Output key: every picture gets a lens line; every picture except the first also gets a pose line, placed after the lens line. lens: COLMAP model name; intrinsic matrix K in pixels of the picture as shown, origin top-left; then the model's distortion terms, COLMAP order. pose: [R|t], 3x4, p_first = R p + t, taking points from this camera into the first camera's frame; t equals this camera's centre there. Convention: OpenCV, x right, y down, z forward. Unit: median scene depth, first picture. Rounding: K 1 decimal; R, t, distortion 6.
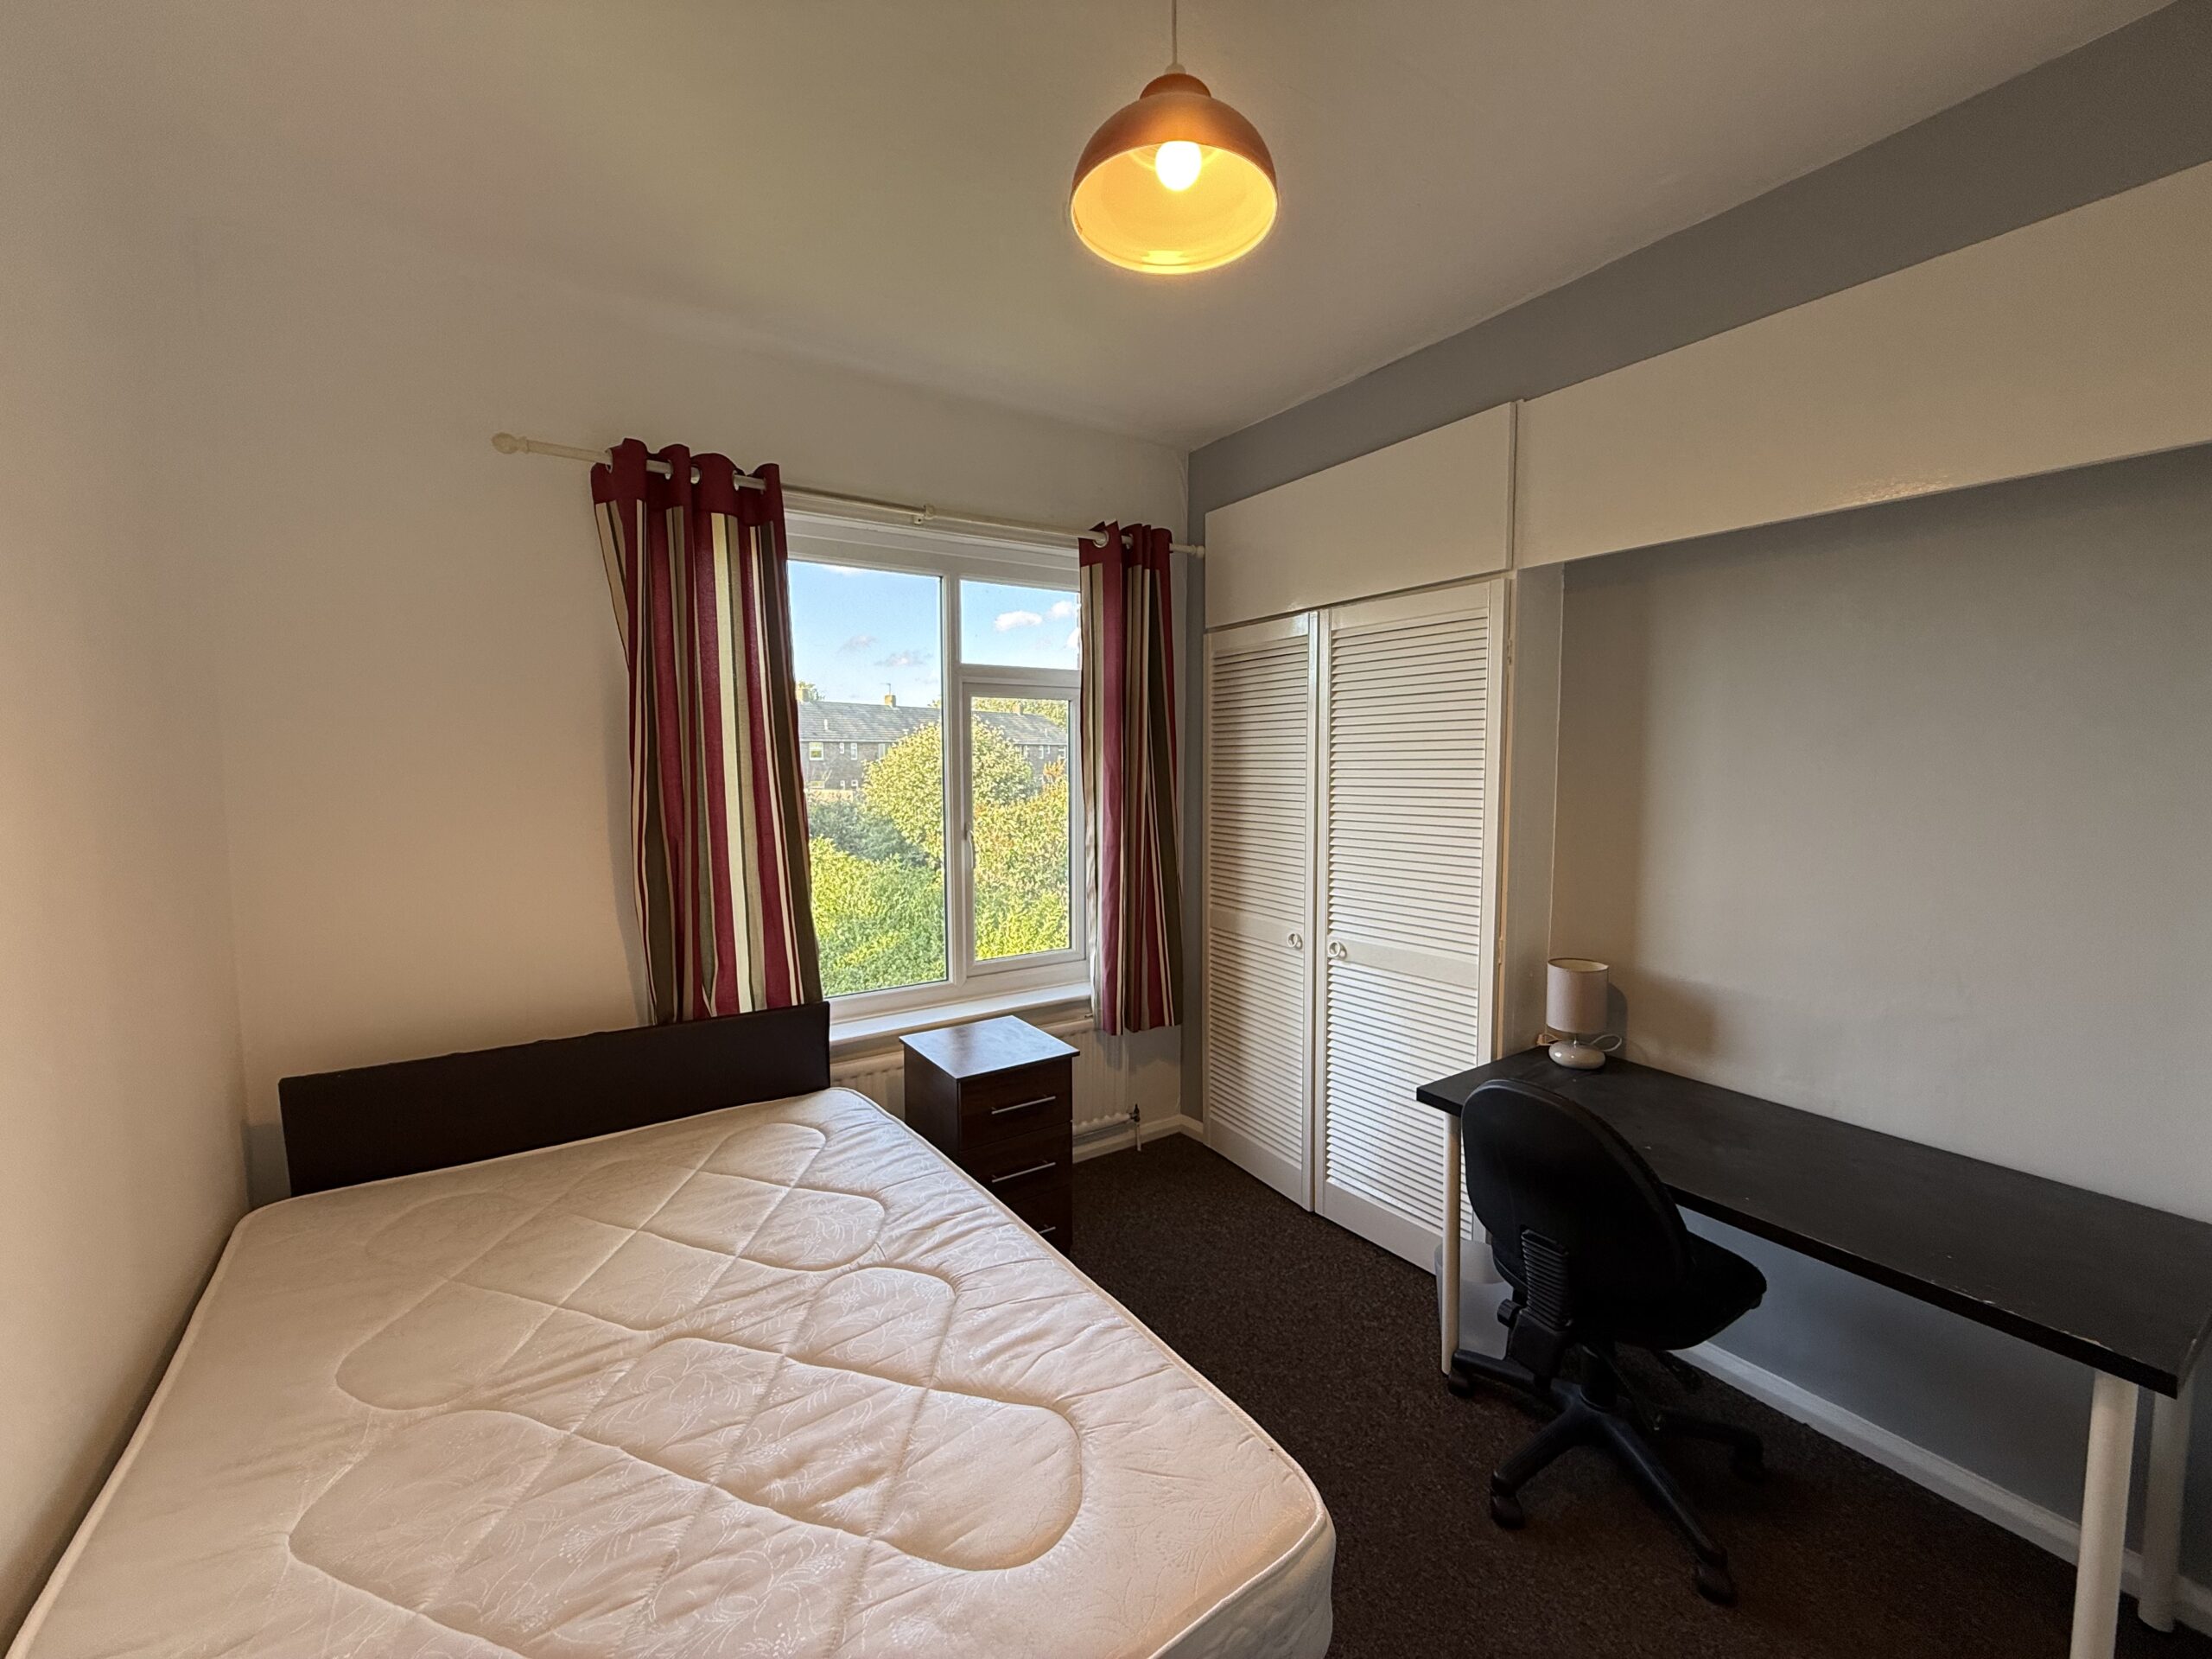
lens RADIAL K [[918.5, 0, 1106.0], [0, 918.5, 829.5], [0, 0, 1]] dist [-0.001599, 0.000102]
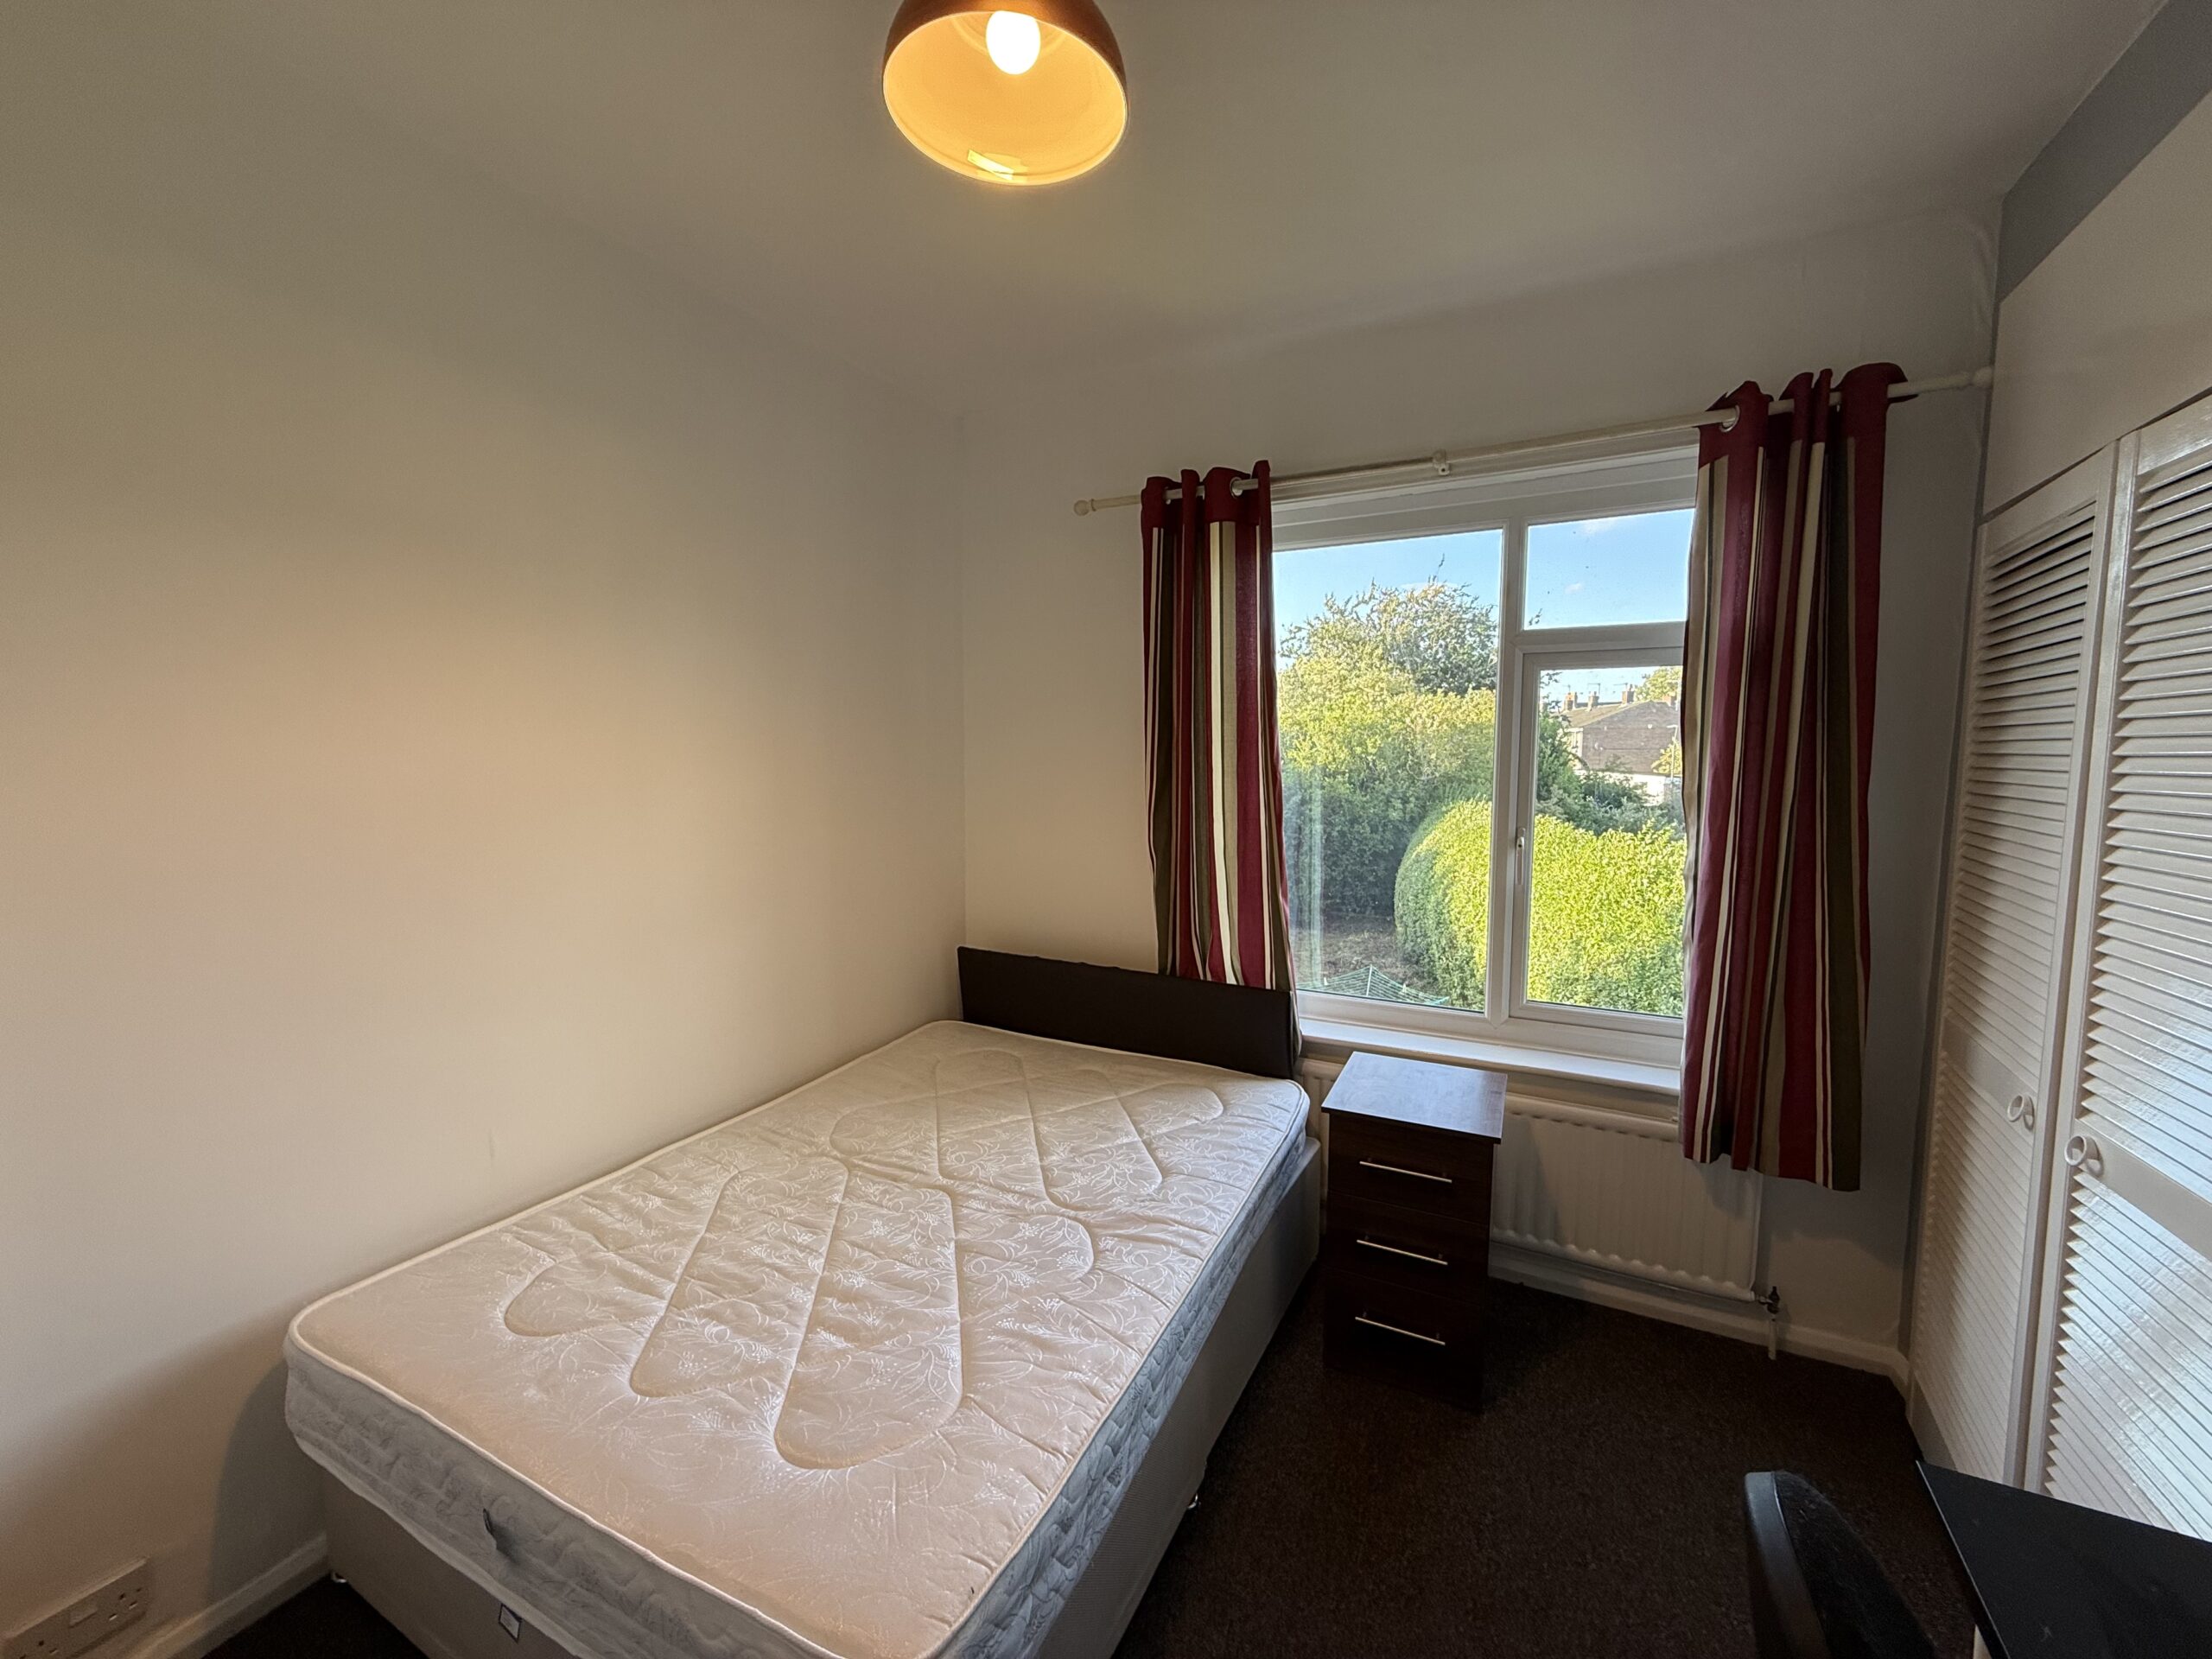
lens RADIAL K [[918.5, 0, 1106.0], [0, 918.5, 829.5], [0, 0, 1]] dist [-0.001599, 0.000102]
pose [[0.460320, 0.083193, -0.883846, 0.492860], [-0.068682, 0.995953, 0.057975, -0.034162], [0.885092, 0.034017, 0.464171, 0.375753]]
